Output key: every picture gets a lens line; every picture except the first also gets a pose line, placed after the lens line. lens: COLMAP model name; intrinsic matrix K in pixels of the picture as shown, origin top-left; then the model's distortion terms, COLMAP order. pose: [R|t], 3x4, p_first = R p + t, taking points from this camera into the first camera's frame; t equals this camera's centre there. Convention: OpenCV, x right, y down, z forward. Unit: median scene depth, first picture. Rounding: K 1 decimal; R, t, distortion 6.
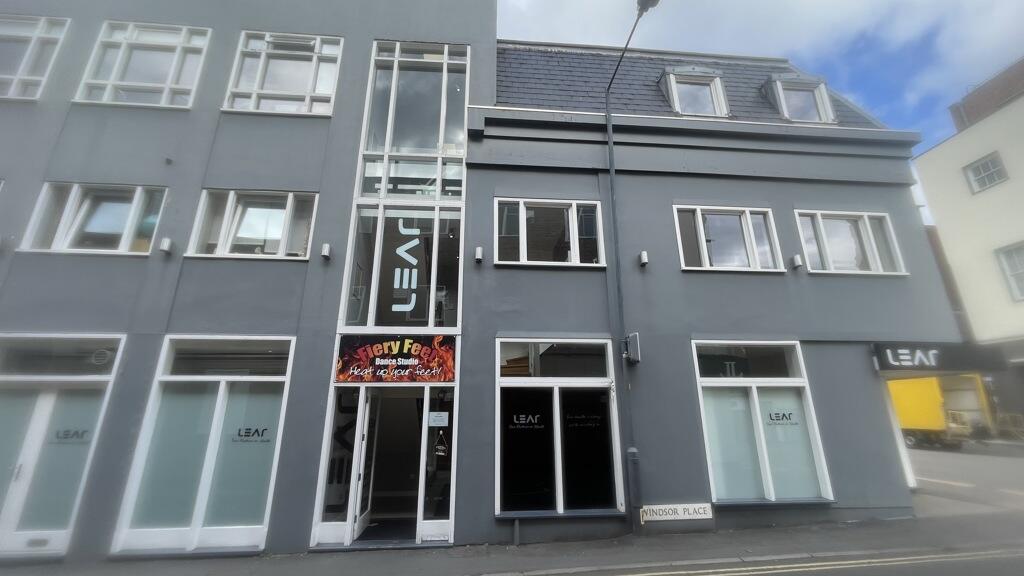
lens RADIAL K [[406.3, 0, 511.4], [0, 406.3, 279.8], [0, 0, 1]] dist [0.001805, 0.000253]
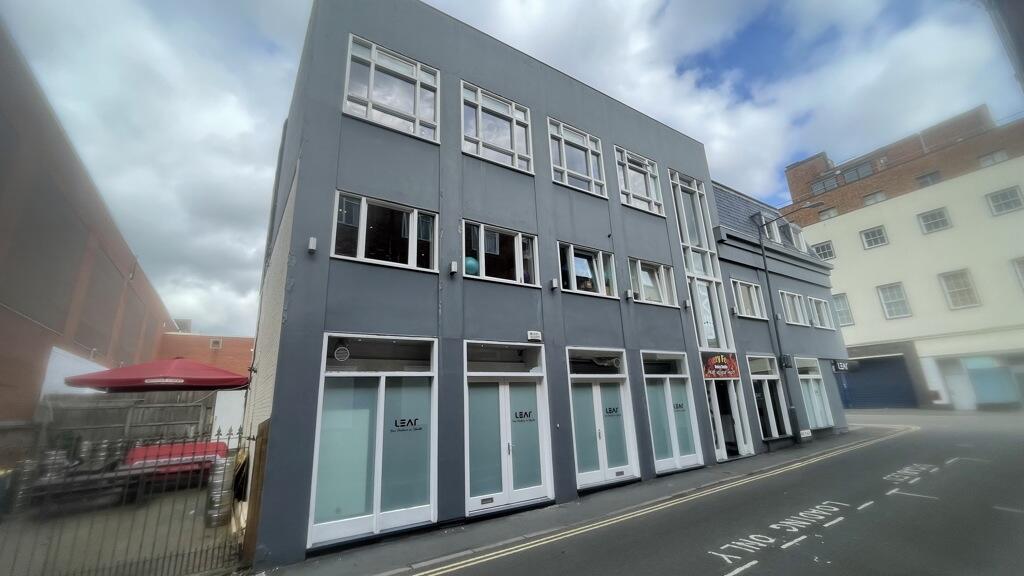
lens RADIAL K [[407.2, 0, 496.3], [0, 407.2, 286.1], [0, 0, 1]] dist [-0.000625, -0.000021]
pose [[0.886980, 0.095232, 0.451881, -1.922016], [-0.101520, 0.994779, -0.010375, -0.042731], [-0.450510, -0.036673, 0.892018, -0.188423]]
